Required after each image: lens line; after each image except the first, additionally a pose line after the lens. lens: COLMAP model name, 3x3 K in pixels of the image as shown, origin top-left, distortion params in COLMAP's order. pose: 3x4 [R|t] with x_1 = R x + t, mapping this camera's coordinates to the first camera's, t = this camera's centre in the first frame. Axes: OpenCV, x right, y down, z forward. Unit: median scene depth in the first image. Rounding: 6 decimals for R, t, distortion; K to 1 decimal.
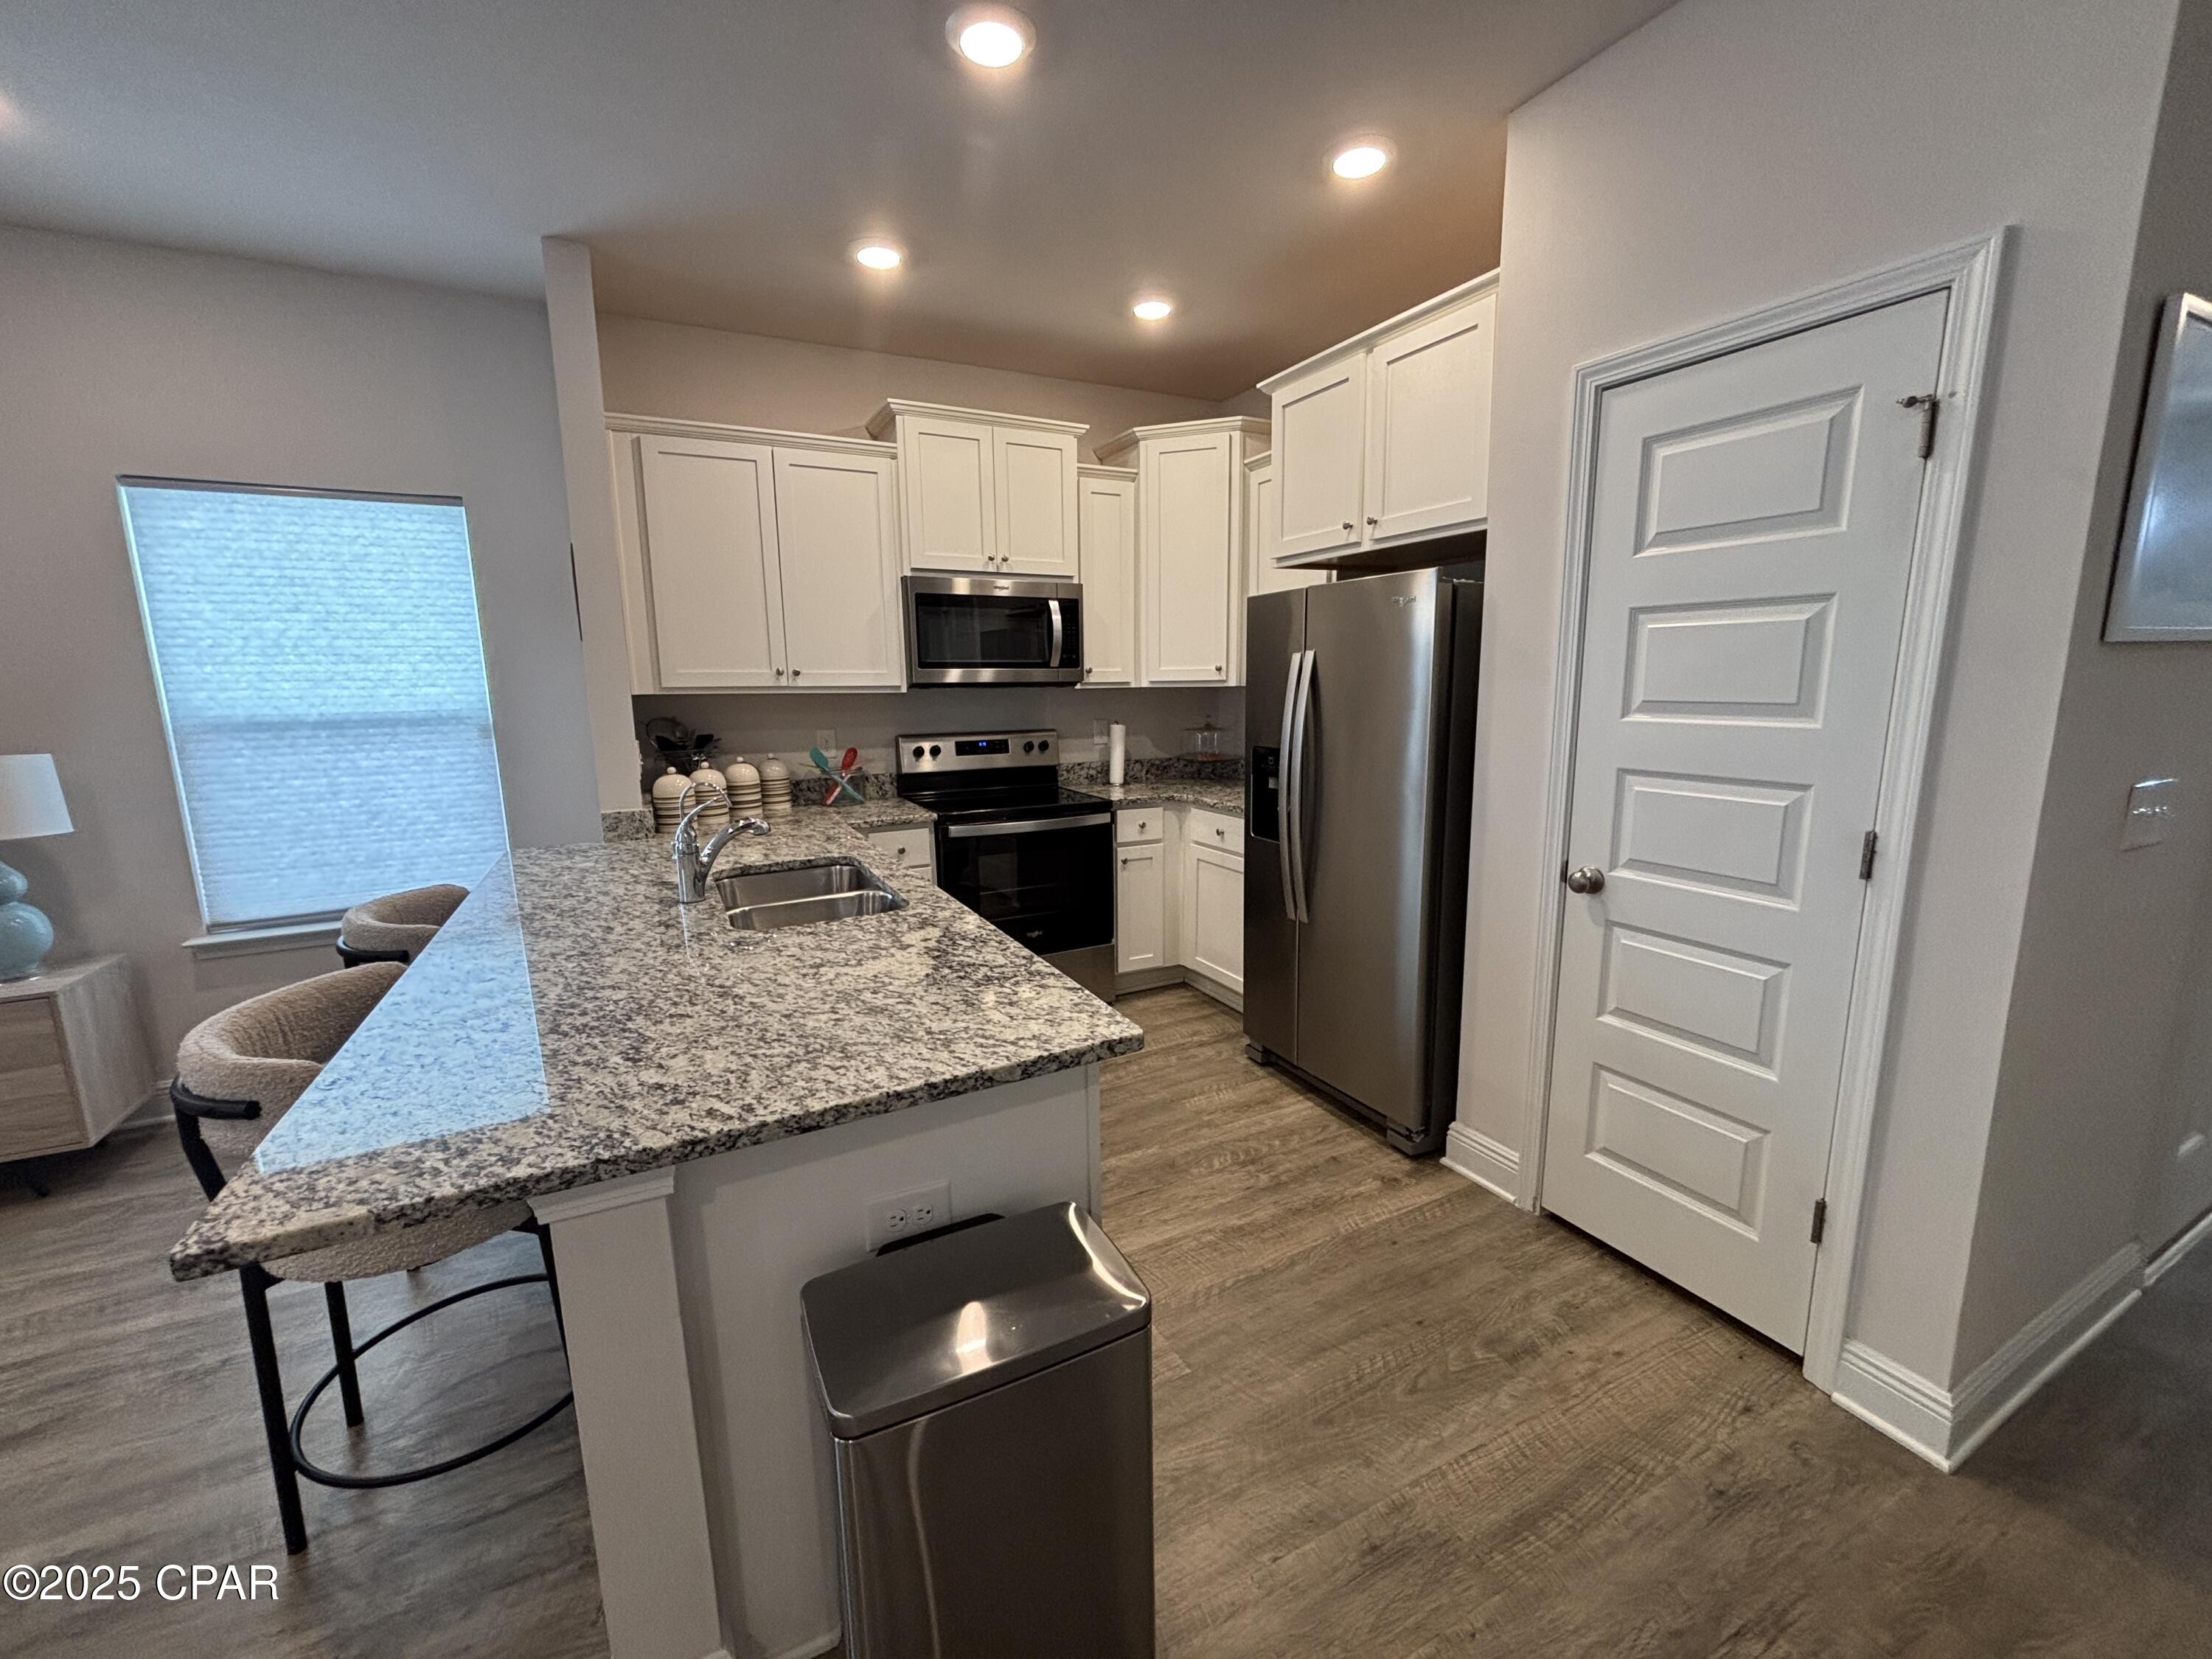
lens RADIAL K [[898.8, 0, 1096.5], [0, 898.8, 834.7], [0, 0, 1]] dist [0.000234, 0.000761]
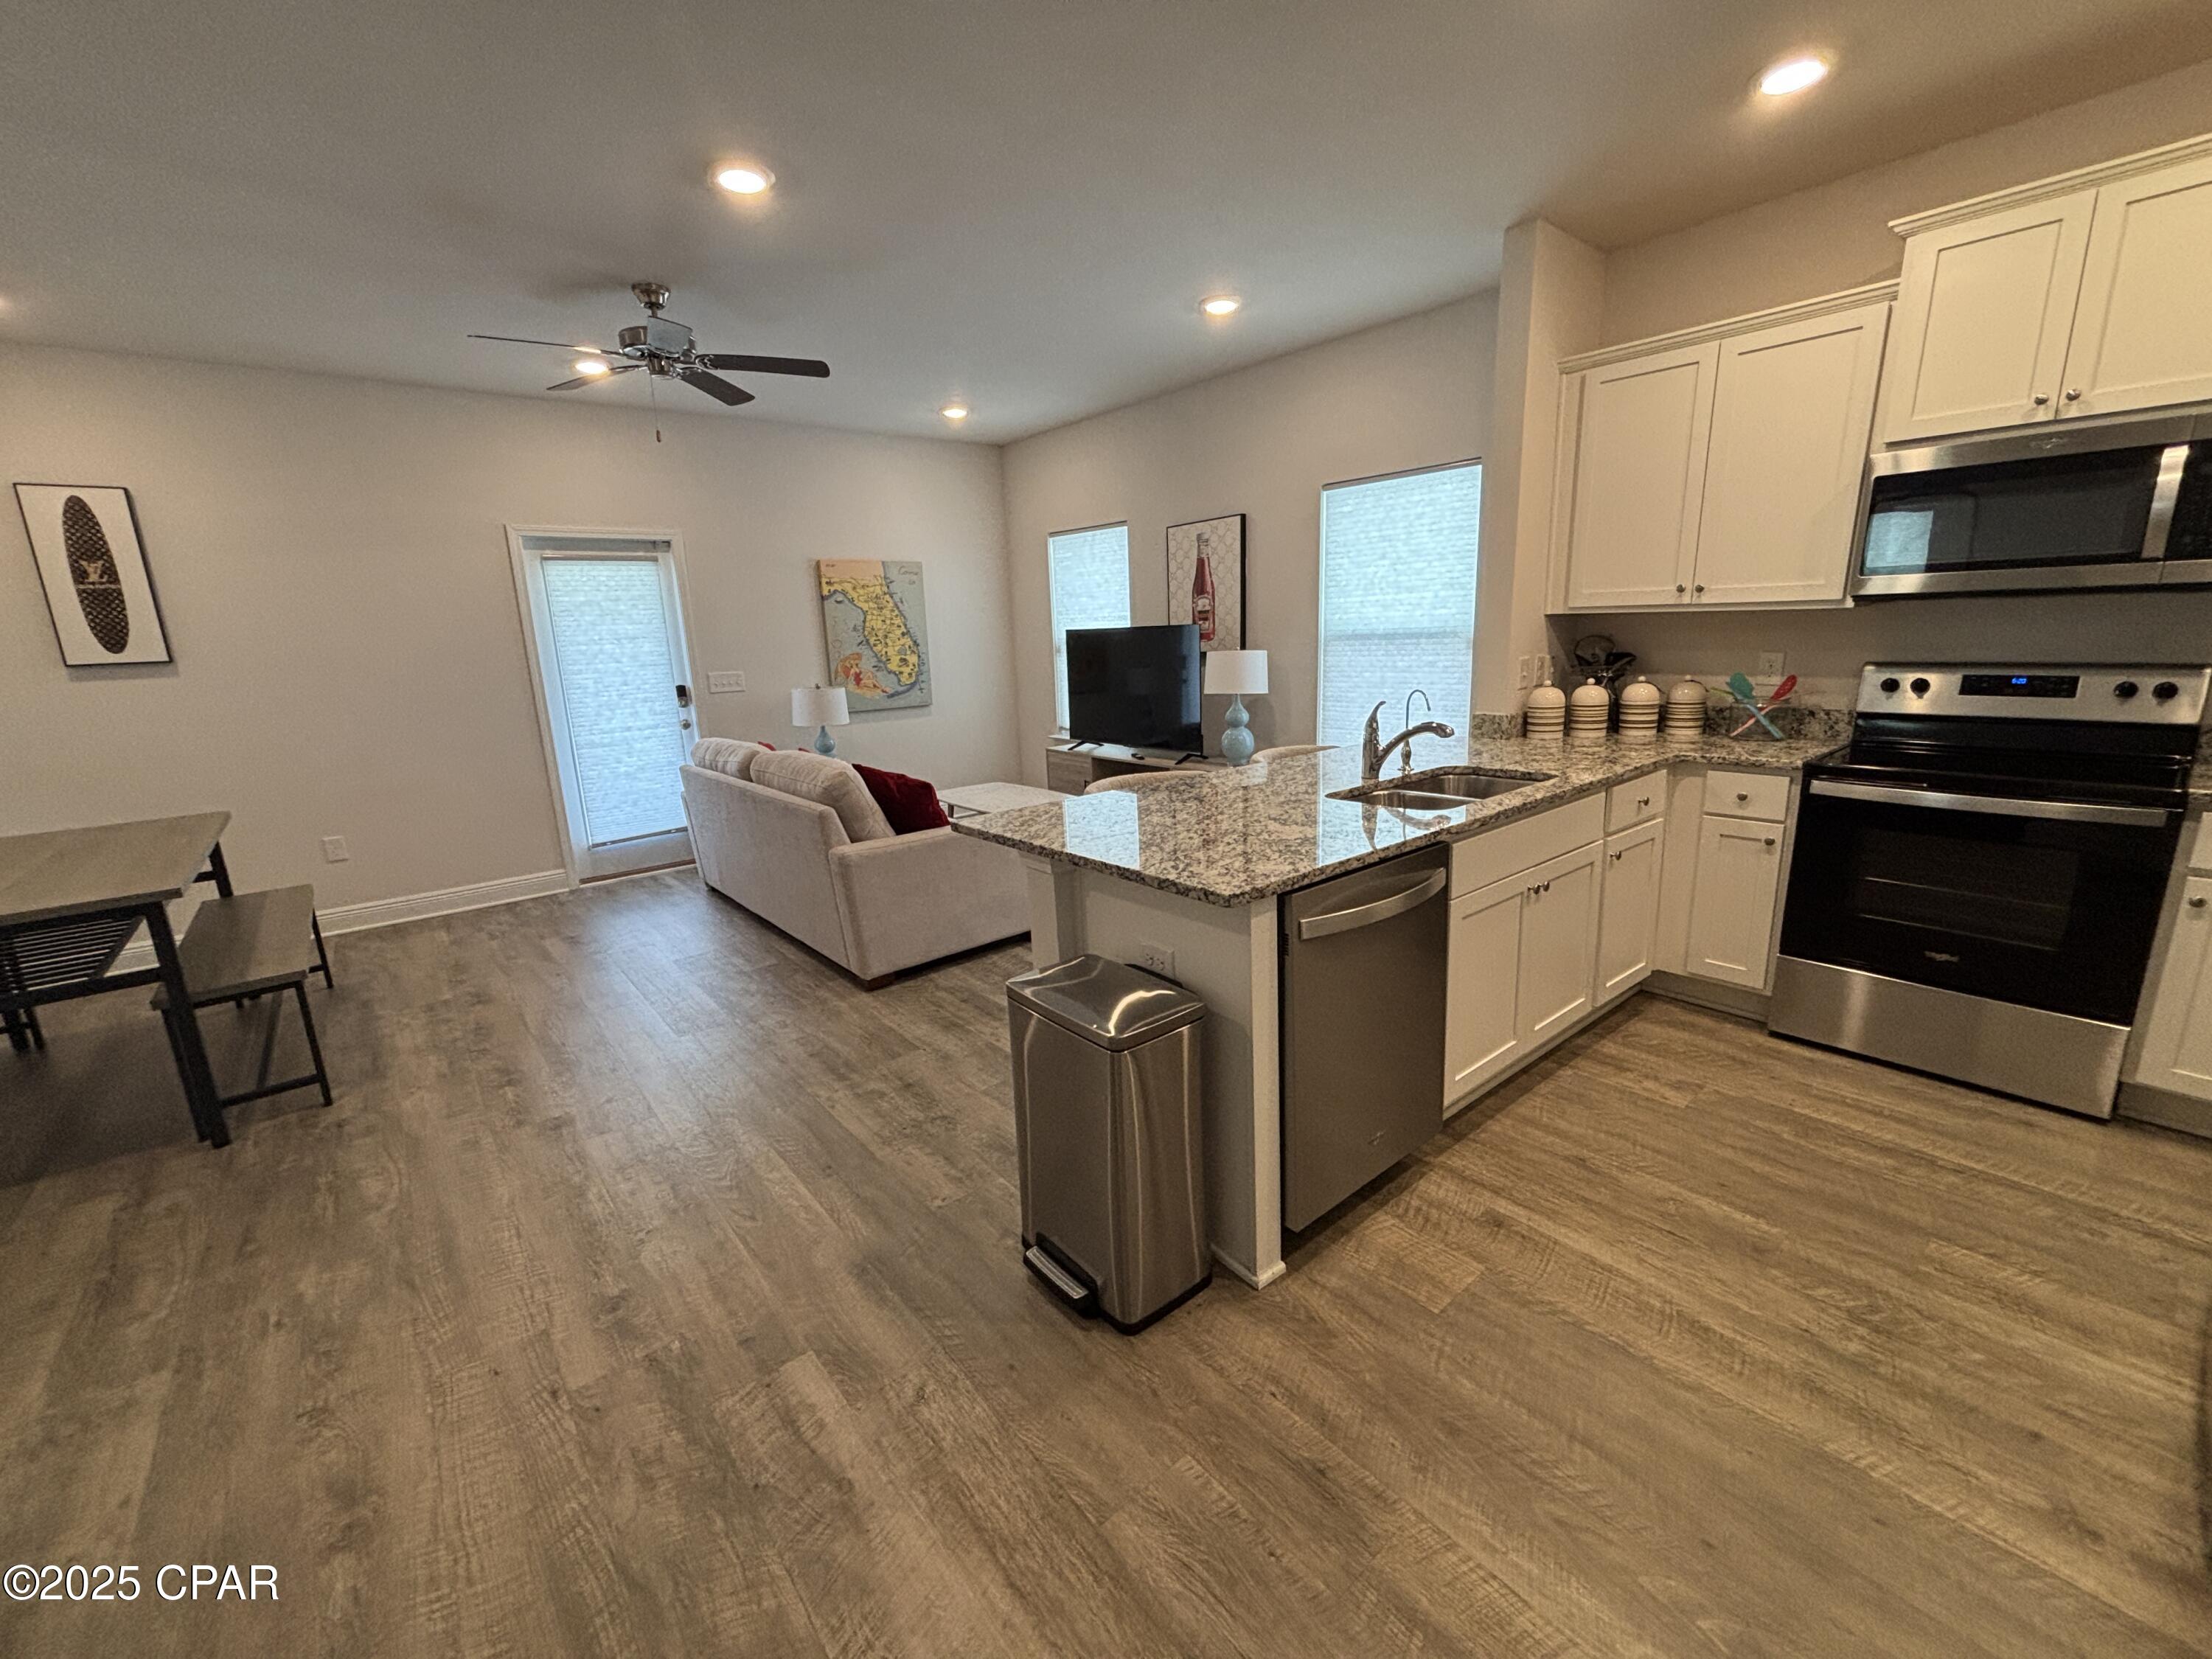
lens RADIAL K [[898.8, 0, 1092.5], [0, 898.8, 829.6], [0, 0, 1]] dist [0.000234, 0.000761]
pose [[0.208052, 0.223936, -0.952138, 0.509431], [-0.134177, 0.970771, 0.198999, -0.041800], [0.968871, 0.086353, 0.232017, 0.212030]]
